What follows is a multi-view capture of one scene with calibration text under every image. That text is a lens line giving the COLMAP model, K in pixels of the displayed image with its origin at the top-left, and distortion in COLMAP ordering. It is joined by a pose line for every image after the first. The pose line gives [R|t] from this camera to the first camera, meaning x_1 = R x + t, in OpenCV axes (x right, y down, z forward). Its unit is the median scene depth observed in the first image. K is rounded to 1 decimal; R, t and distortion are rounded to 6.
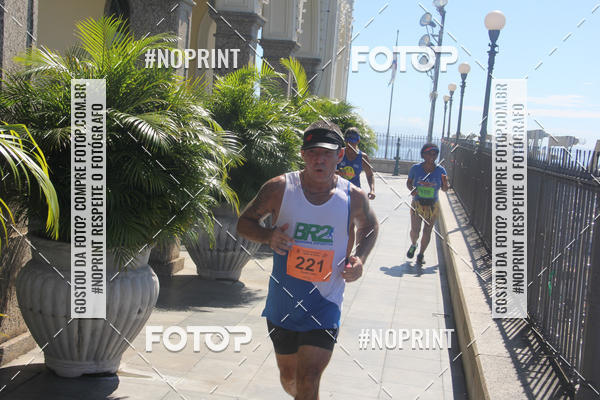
lens RADIAL K [[1030.8, 0, 300.0], [0, 1030.8, 200.0], [0, 0, 1]] dist [0.167203, 0.053869]
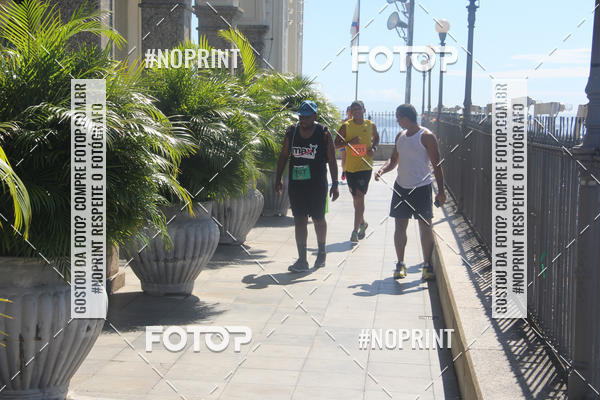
lens RADIAL K [[1030.8, 0, 300.0], [0, 1030.8, 200.0], [0, 0, 1]] dist [0.167203, 0.053869]
pose [[0.997500, -0.064249, 0.029417, 0.009619], [0.063767, 0.997819, 0.017037, -0.008382], [-0.030448, -0.015119, 0.999422, 0.139043]]
